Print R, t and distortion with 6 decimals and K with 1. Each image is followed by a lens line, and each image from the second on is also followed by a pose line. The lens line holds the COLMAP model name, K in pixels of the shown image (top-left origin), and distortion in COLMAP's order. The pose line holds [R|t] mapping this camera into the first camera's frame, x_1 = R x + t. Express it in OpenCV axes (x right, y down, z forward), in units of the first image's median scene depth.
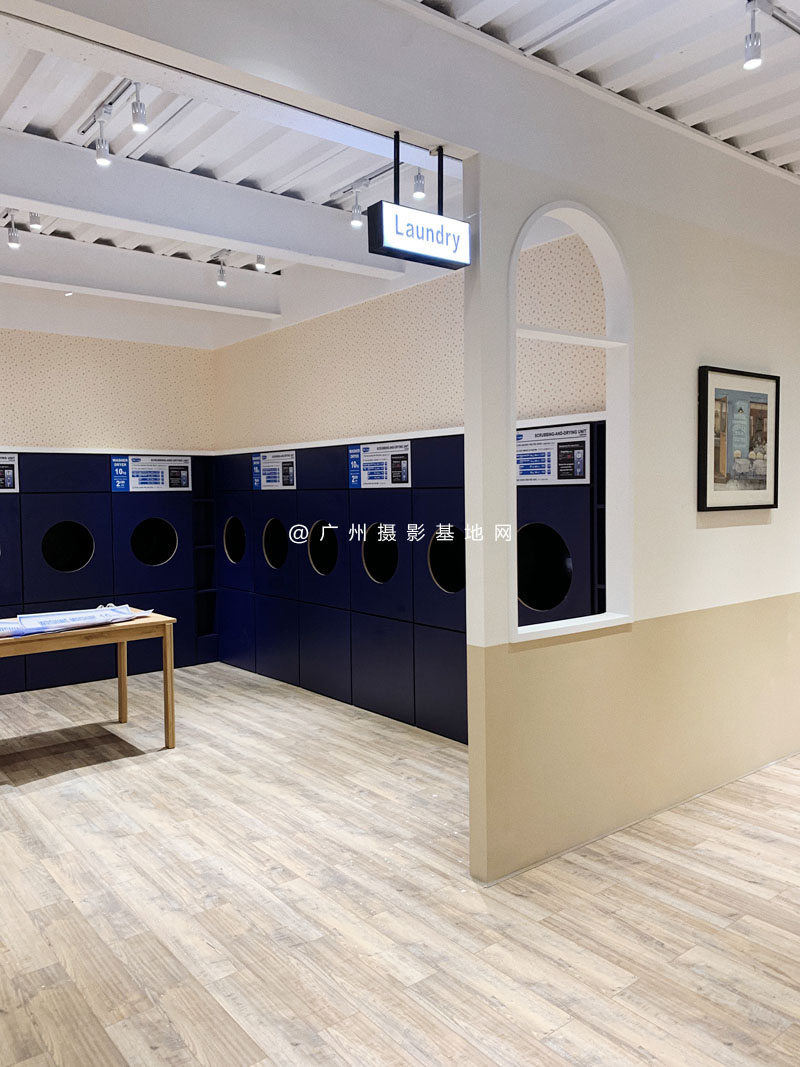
lens RADIAL K [[829.6, 0, 401.0], [0, 829.6, 533.1], [0, 0, 1]] dist [0.034082, -0.038223]
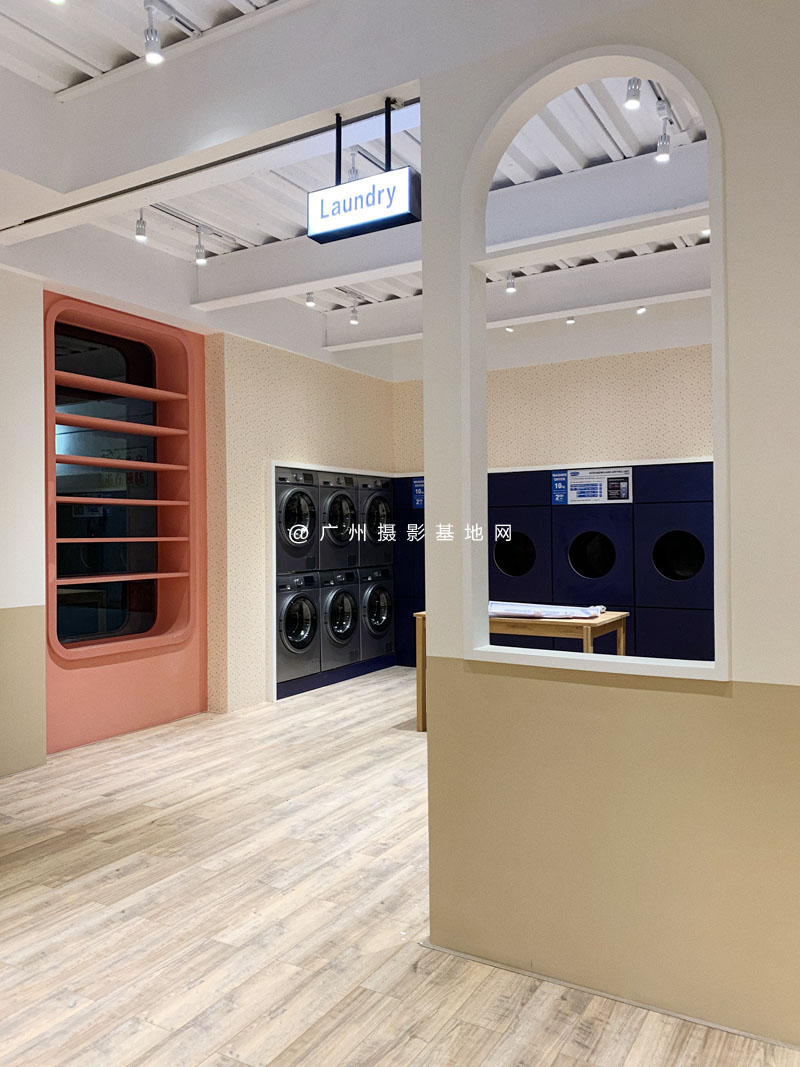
lens RADIAL K [[829.6, 0, 398.5], [0, 829.6, 533.9], [0, 0, 1]] dist [0.034082, -0.038223]
pose [[0.348707, 0.009701, -0.937182, 0.923992], [-0.043289, 0.999046, -0.005766, 0.022175], [0.936232, 0.042580, 0.348794, 0.712618]]
